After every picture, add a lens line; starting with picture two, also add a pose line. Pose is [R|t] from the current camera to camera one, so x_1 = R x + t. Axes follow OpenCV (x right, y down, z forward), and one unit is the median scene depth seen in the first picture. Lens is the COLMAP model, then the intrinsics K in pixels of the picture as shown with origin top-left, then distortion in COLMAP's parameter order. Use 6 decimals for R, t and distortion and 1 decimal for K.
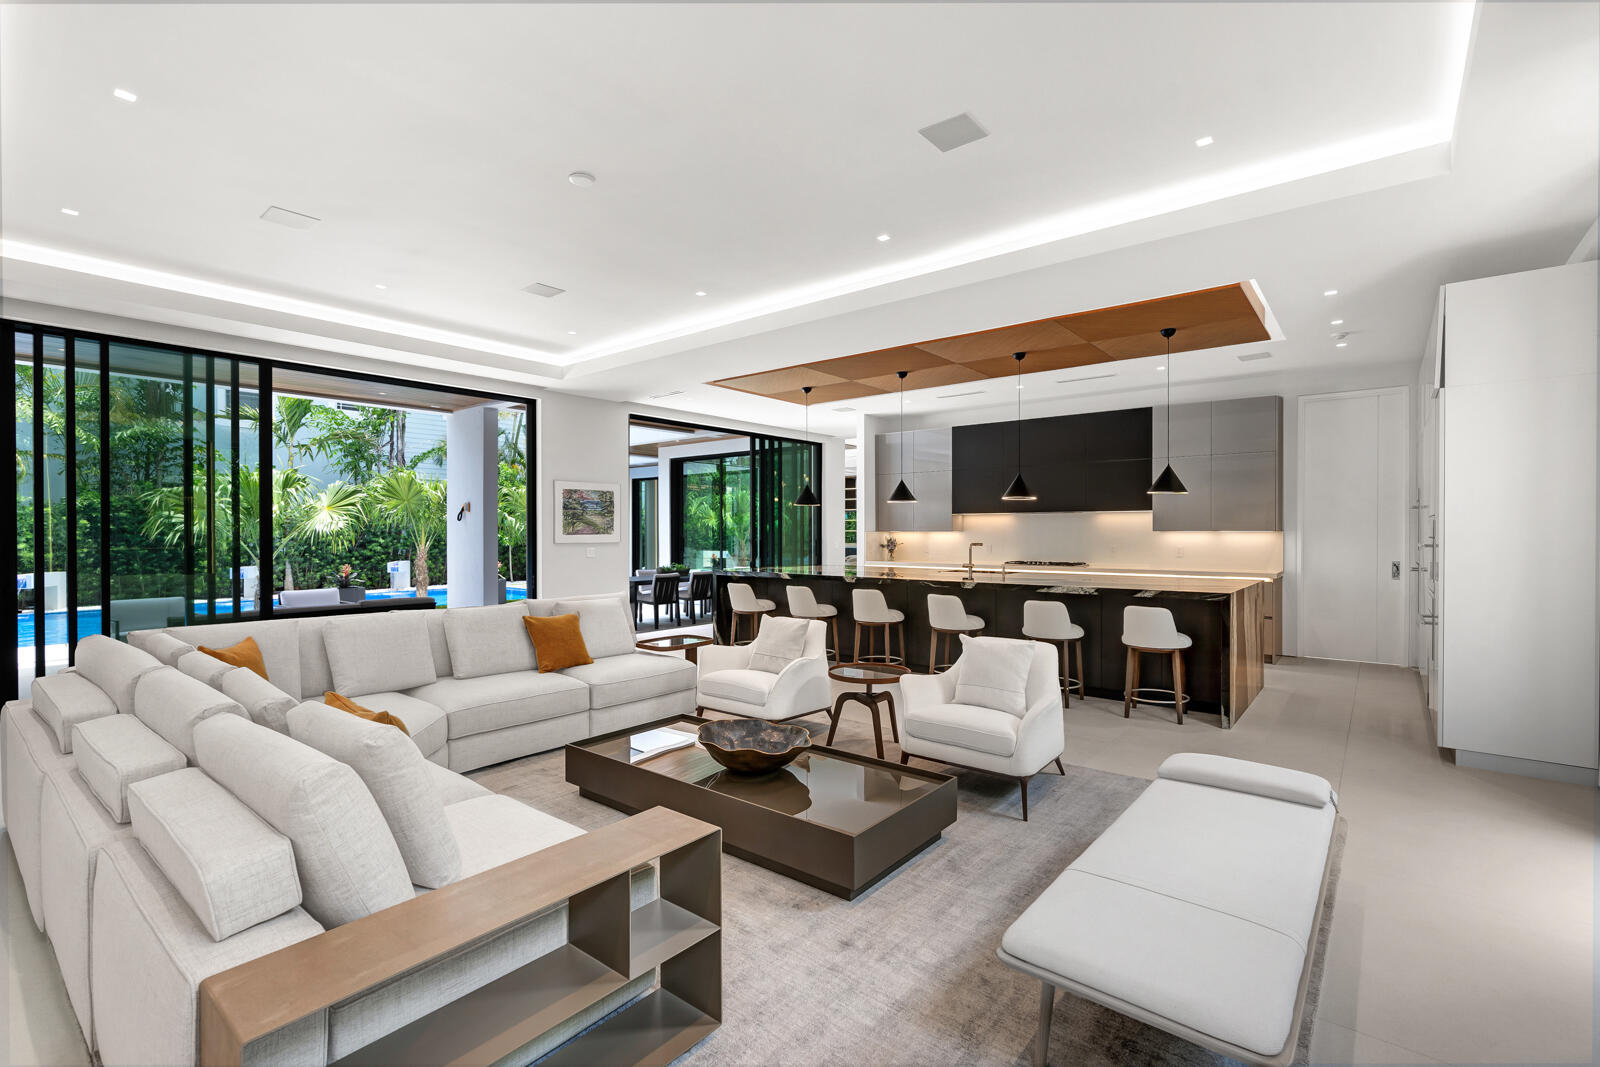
lens RADIAL K [[728.1, 0, 792.6], [0, 728.1, 529.1], [0, 0, 1]] dist [0.001534, 0.000231]
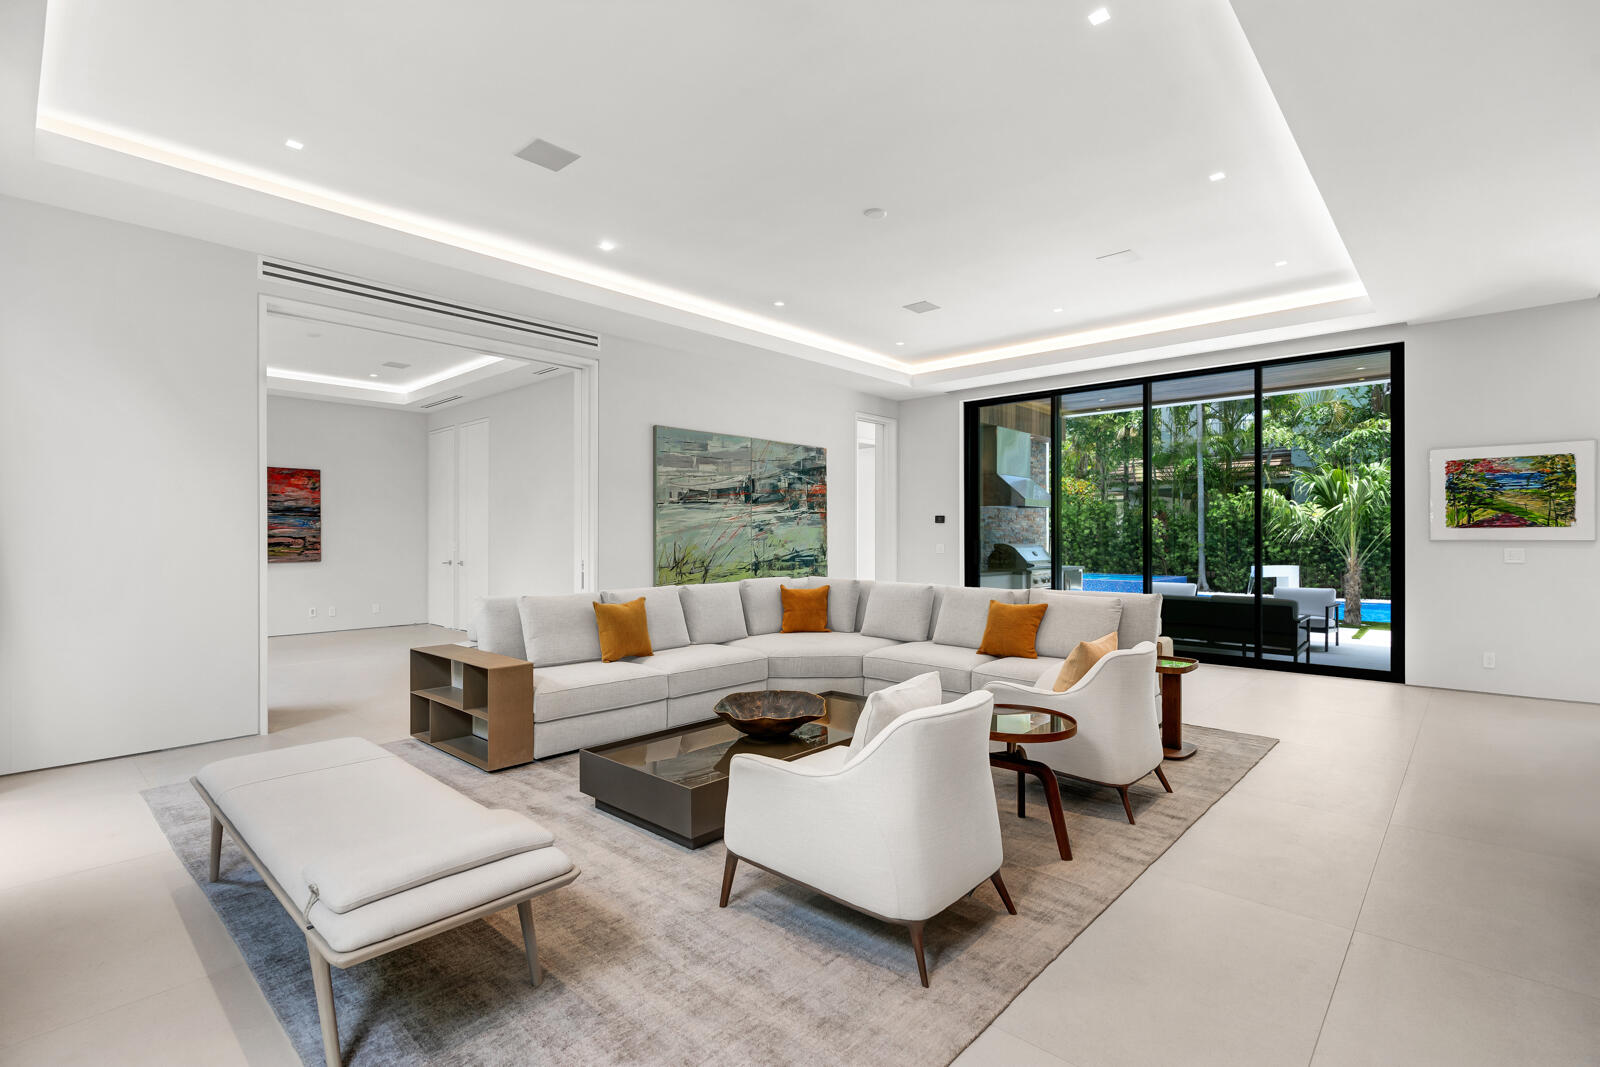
lens RADIAL K [[743.0, 0, 798.6], [0, 743.0, 537.0], [0, 0, 1]] dist [-0.024054, 0.007868]
pose [[-0.058264, 0.001443, -0.998300, 0.404105], [0.004256, 0.999990, 0.001197, 0.012611], [0.998292, -0.004179, -0.058270, 0.433780]]
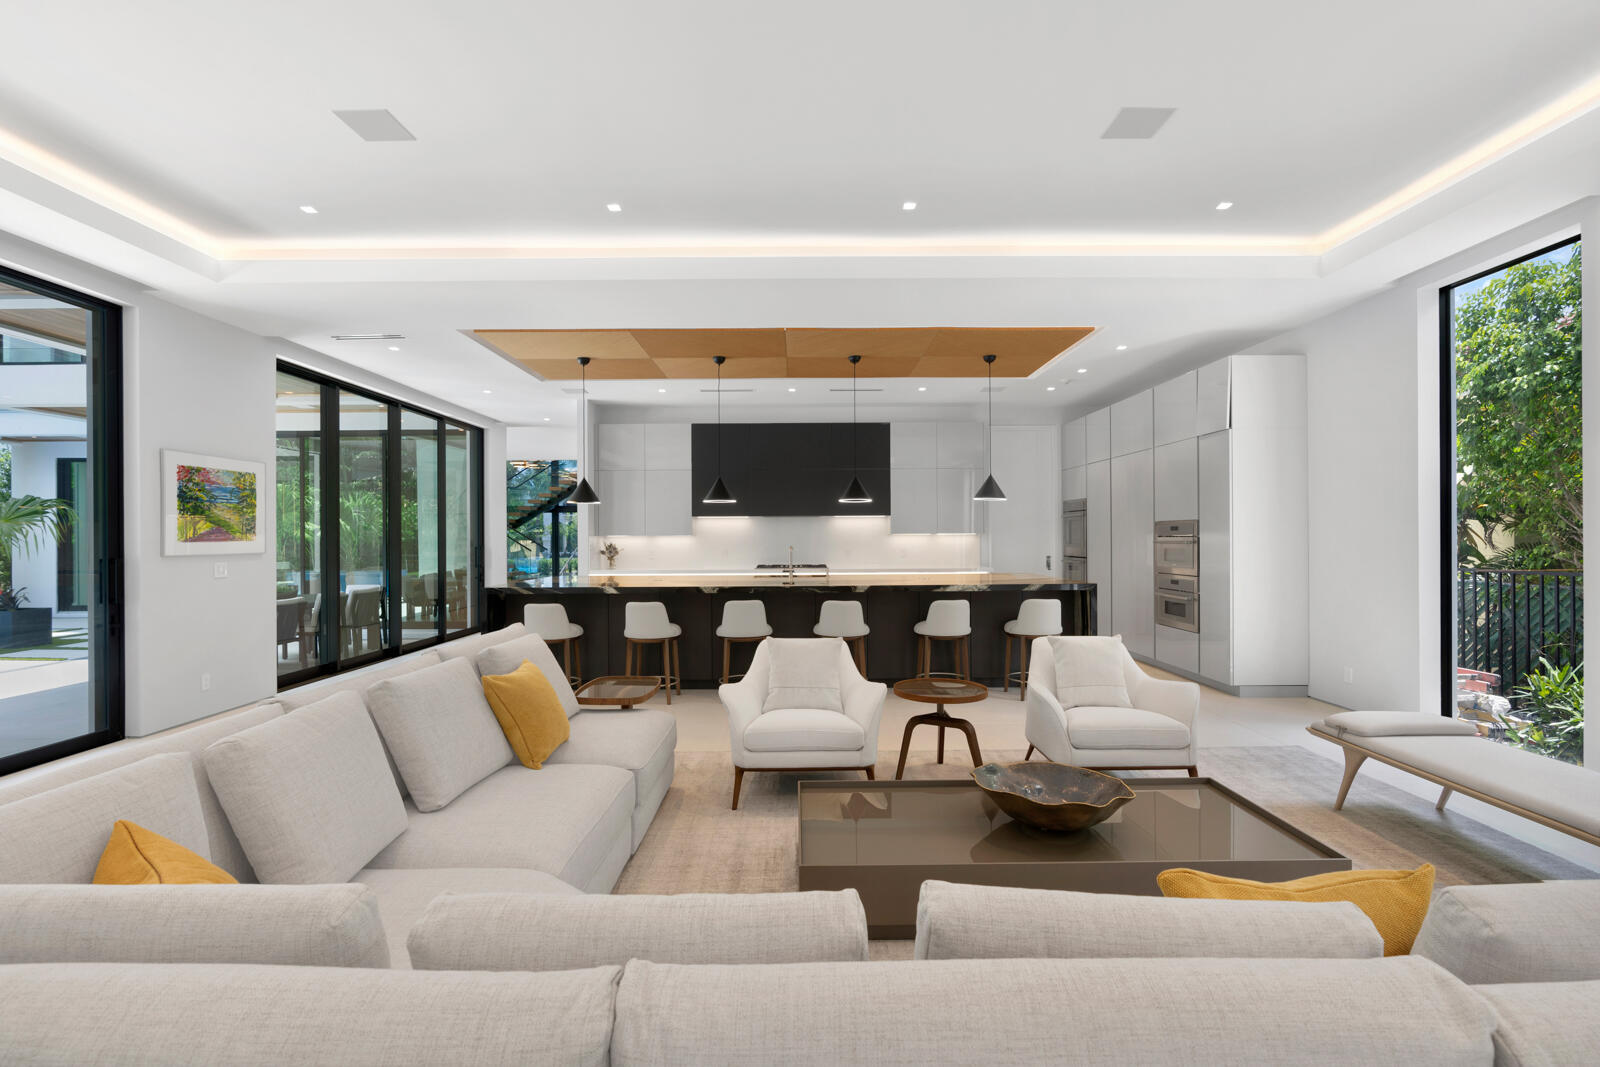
lens RADIAL K [[711.3, 0, 795.0], [0, 711.3, 537.2], [0, 0, 1]] dist [-0.001290, 0.000742]
pose [[0.768388, -0.006029, 0.639956, -0.299800], [0.004049, 0.999981, 0.004559, 0.003078], [-0.639972, -0.000912, 0.768398, 0.229410]]
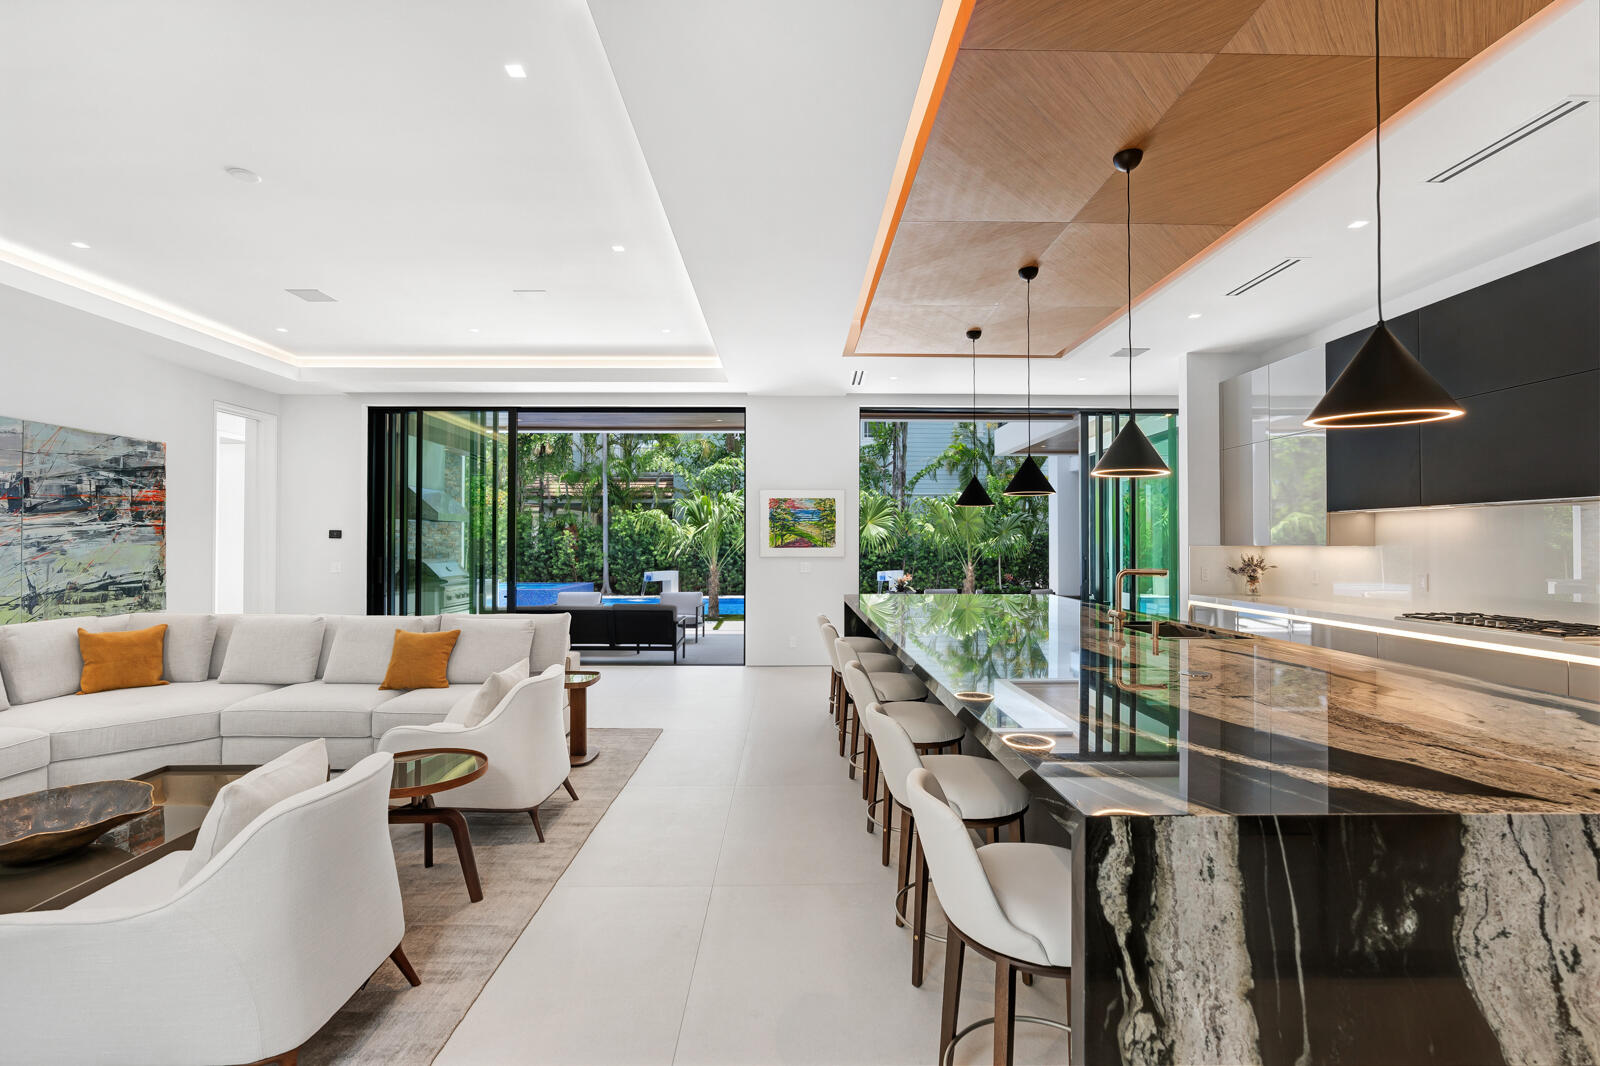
lens RADIAL K [[711.3, 0, 795.0], [0, 711.3, 536.7], [0, 0, 1]] dist [-0.001290, 0.000742]
pose [[0.644744, -0.005706, -0.764378, 0.401281], [0.000840, 0.999977, -0.006756, -0.000266], [0.764398, 0.003714, 0.644733, 0.437157]]
